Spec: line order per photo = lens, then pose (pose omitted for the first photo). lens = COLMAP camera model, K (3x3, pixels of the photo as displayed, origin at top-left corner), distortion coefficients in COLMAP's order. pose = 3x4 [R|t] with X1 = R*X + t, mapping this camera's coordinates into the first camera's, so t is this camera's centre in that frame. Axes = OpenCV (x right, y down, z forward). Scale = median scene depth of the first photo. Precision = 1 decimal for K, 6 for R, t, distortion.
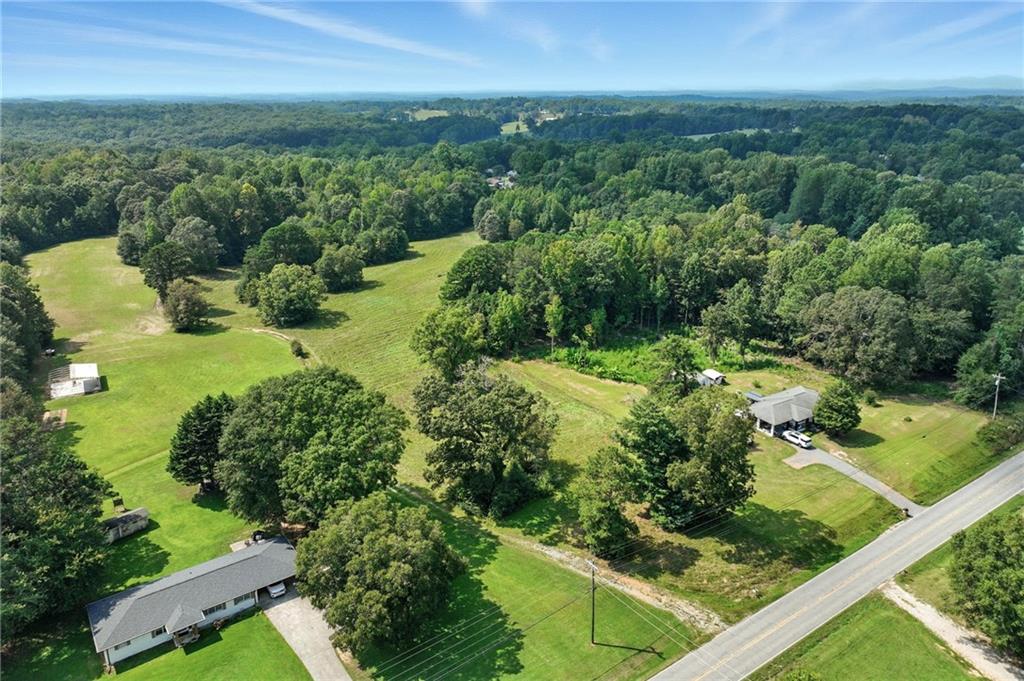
lens RADIAL K [[725.1, 0, 516.6], [0, 725.1, 299.5], [0, 0, 1]] dist [-0.000661, 0.008697]
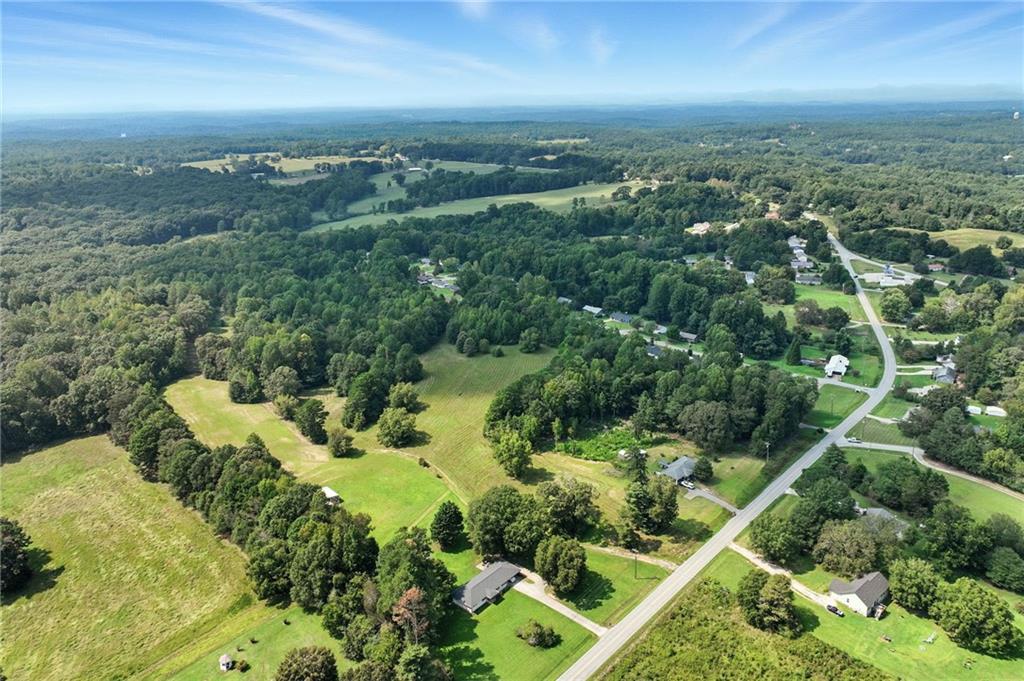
lens RADIAL K [[725.1, 0, 516.6], [0, 725.1, 299.5], [0, 0, 1]] dist [-0.000661, 0.008697]
pose [[0.974282, -0.071628, 0.213645, -0.488949], [0.074814, 0.997174, -0.006855, -0.348747], [-0.212550, 0.022662, 0.976887, -0.939775]]
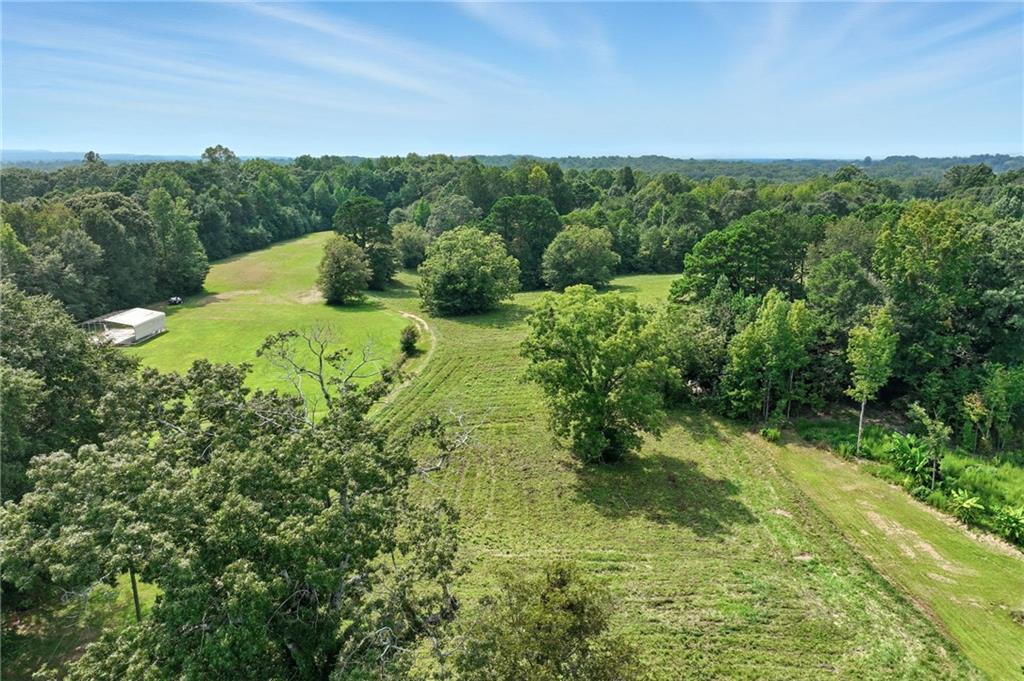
lens RADIAL K [[725.1, 0, 516.6], [0, 725.1, 299.5], [0, 0, 1]] dist [-0.000661, 0.008697]
pose [[0.831515, 0.112865, -0.543916, 0.122777], [-0.164236, 0.985319, -0.046618, 0.052969], [0.530669, 0.128094, 0.837844, 0.588797]]
